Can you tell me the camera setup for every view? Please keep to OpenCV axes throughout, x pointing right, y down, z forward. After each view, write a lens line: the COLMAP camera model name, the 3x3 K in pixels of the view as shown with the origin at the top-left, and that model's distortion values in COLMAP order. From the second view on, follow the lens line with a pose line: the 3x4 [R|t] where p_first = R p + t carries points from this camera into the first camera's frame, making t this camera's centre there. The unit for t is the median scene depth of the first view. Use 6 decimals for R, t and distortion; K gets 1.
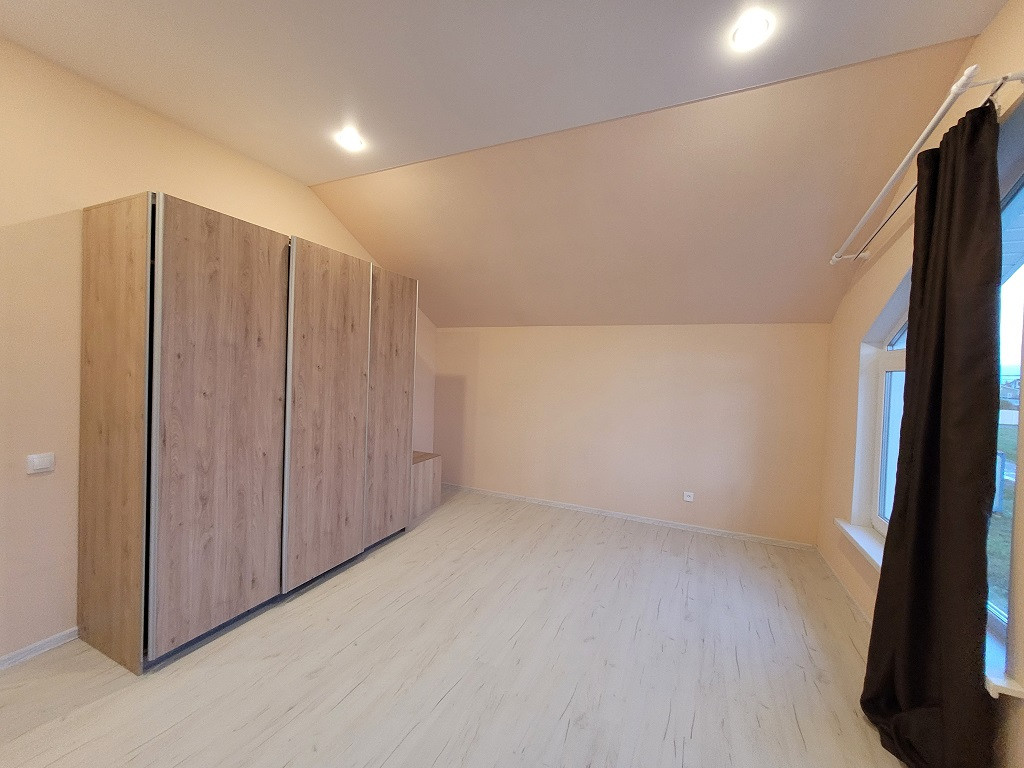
lens RADIAL K [[477.6, 0, 514.1], [0, 477.6, 378.7], [0, 0, 1]] dist [0.001148, 0.000033]
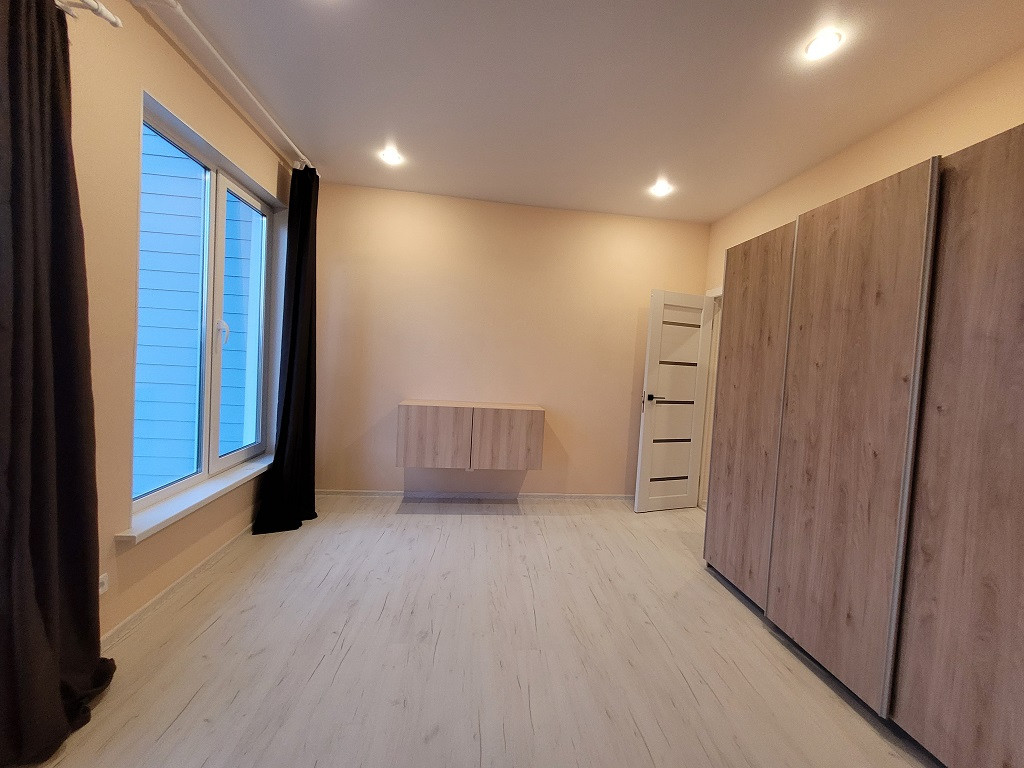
lens RADIAL K [[477.6, 0, 514.1], [0, 477.6, 378.7], [0, 0, 1]] dist [0.001148, 0.000033]
pose [[-0.899648, -0.073652, -0.430359, 0.339058], [-0.100421, 0.994149, 0.039786, 0.015335], [0.424911, 0.079011, -0.901781, 1.462823]]
